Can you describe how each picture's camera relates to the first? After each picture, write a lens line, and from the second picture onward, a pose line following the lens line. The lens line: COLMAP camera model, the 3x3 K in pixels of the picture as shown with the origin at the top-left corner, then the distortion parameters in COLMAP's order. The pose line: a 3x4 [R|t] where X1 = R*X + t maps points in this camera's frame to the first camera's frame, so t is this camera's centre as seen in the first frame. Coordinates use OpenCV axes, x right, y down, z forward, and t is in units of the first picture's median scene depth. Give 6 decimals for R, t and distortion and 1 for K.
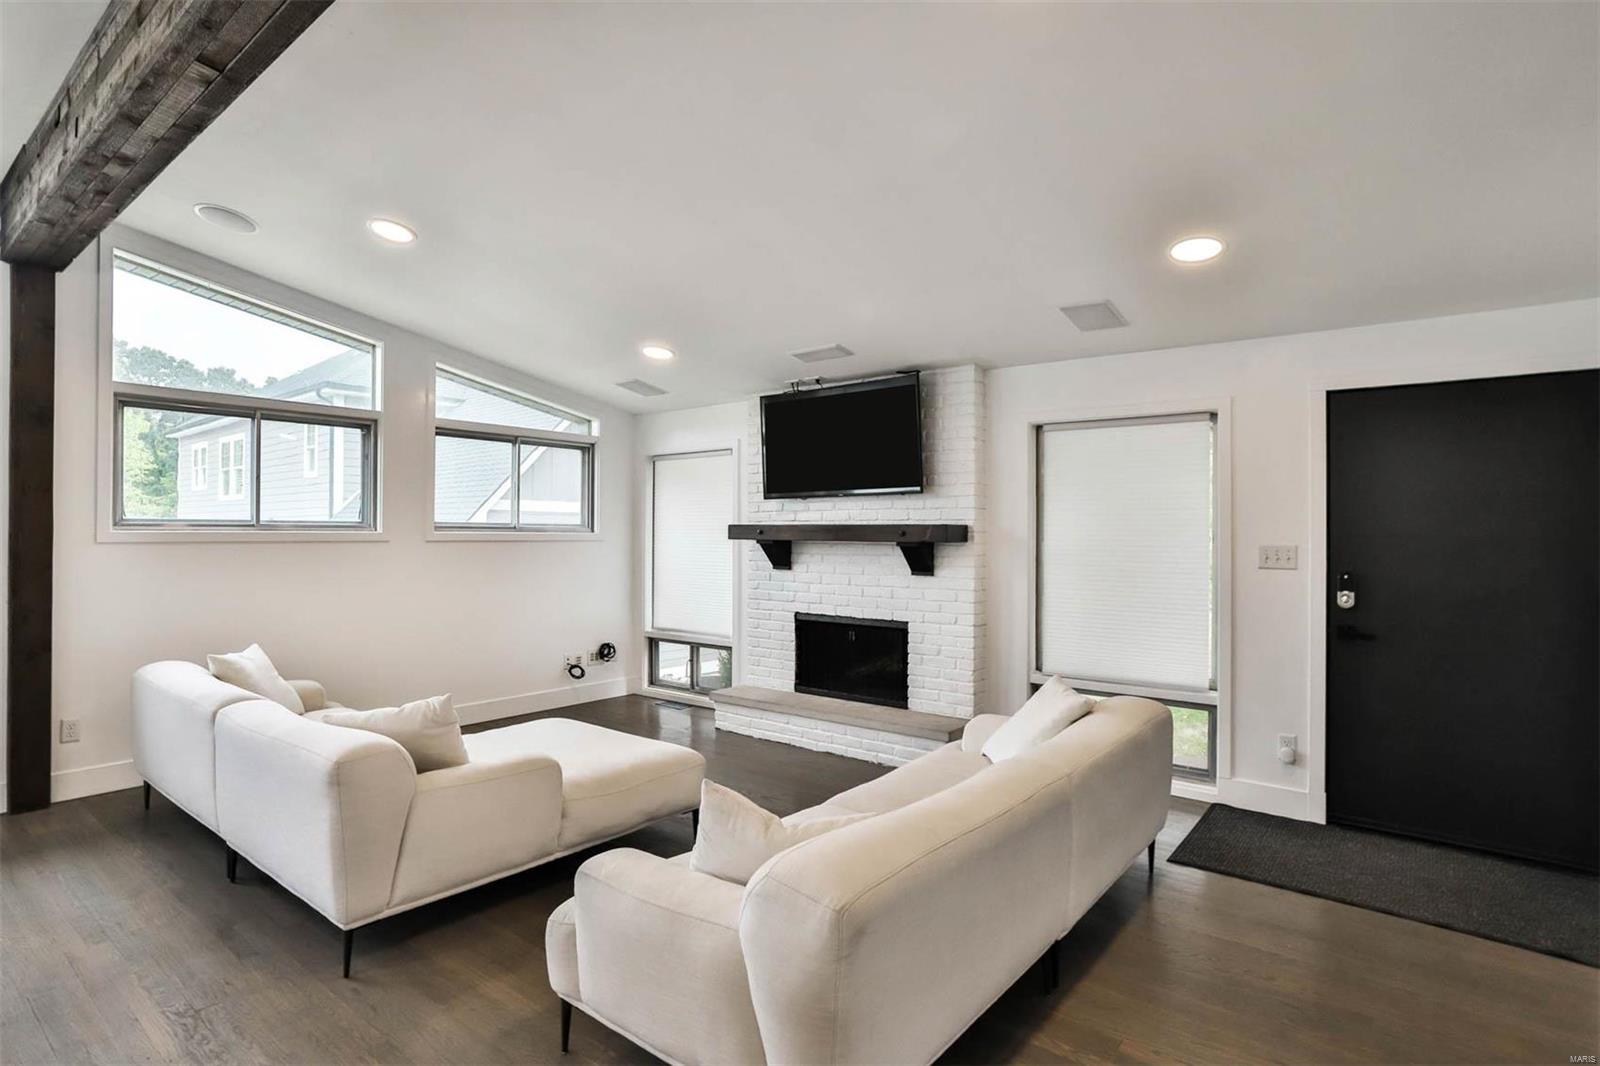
lens RADIAL K [[835.7, 0, 766.1], [0, 835.7, 523.8], [0, 0, 1]] dist [-0.058792, 0.034036]
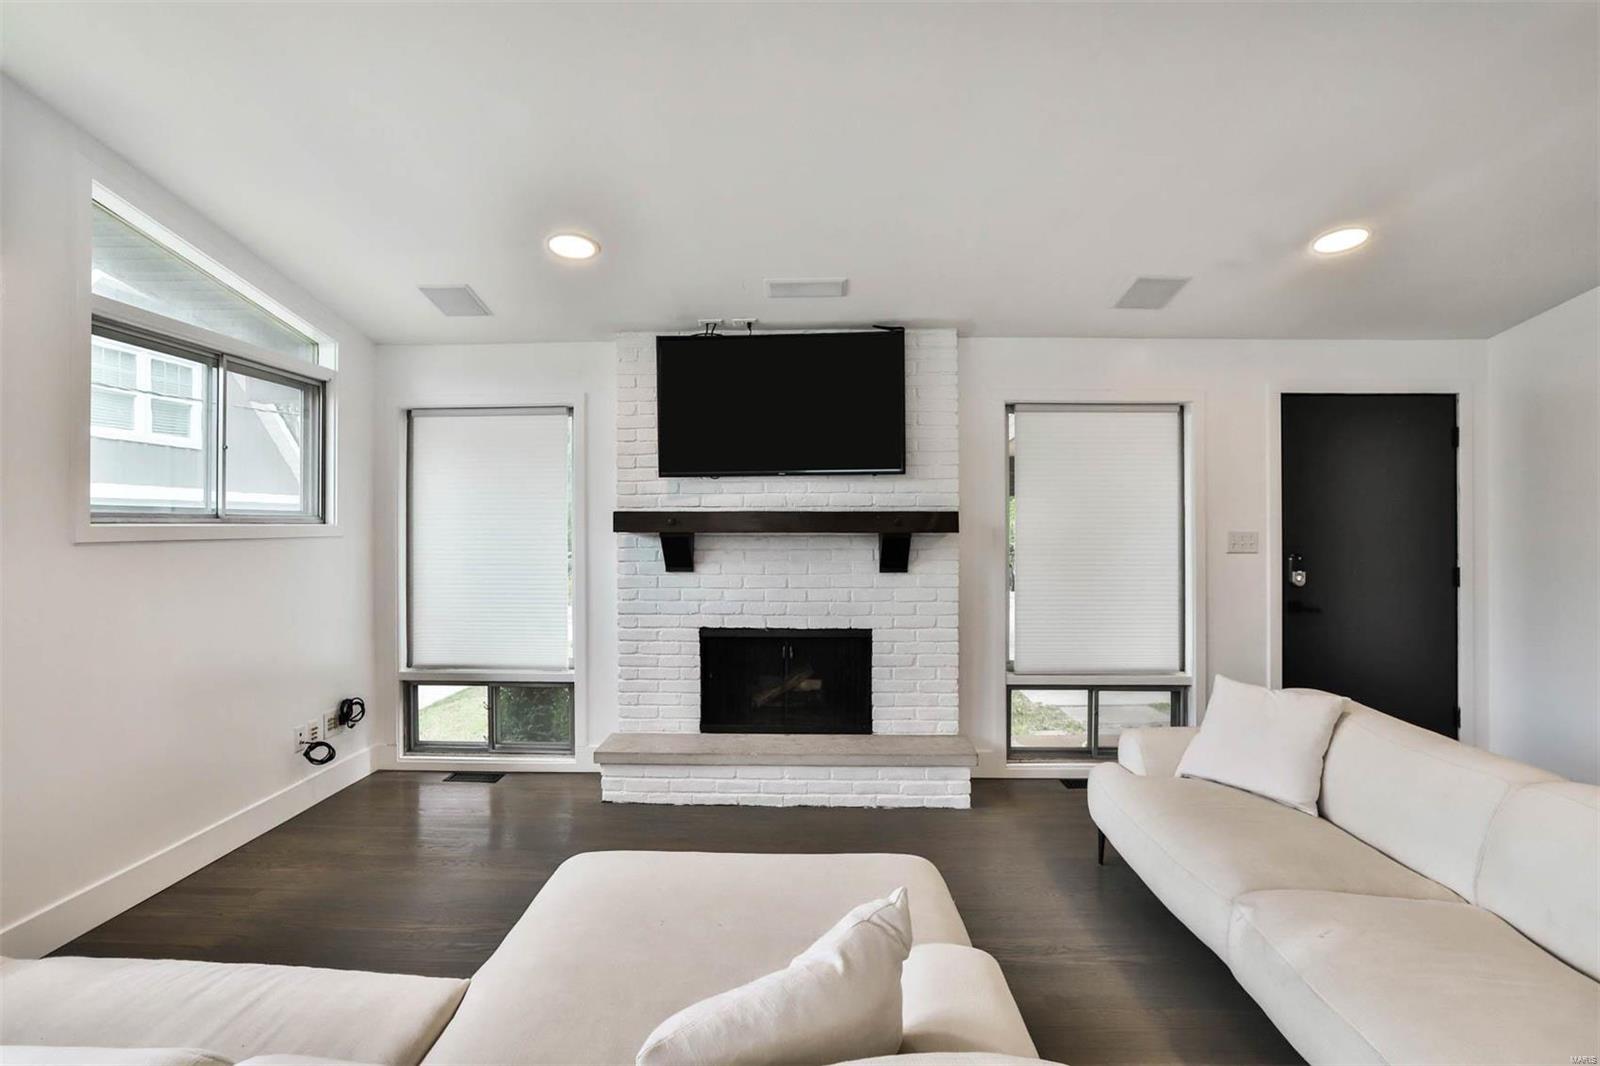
lens RADIAL K [[835.7, 0, 766.1], [0, 835.7, 523.8], [0, 0, 1]] dist [-0.058792, 0.034036]
pose [[0.792752, -0.006115, 0.609513, -0.391655], [-0.001163, 0.999933, 0.011545, 0.003119], [-0.609543, -0.009861, 0.792692, 0.380913]]
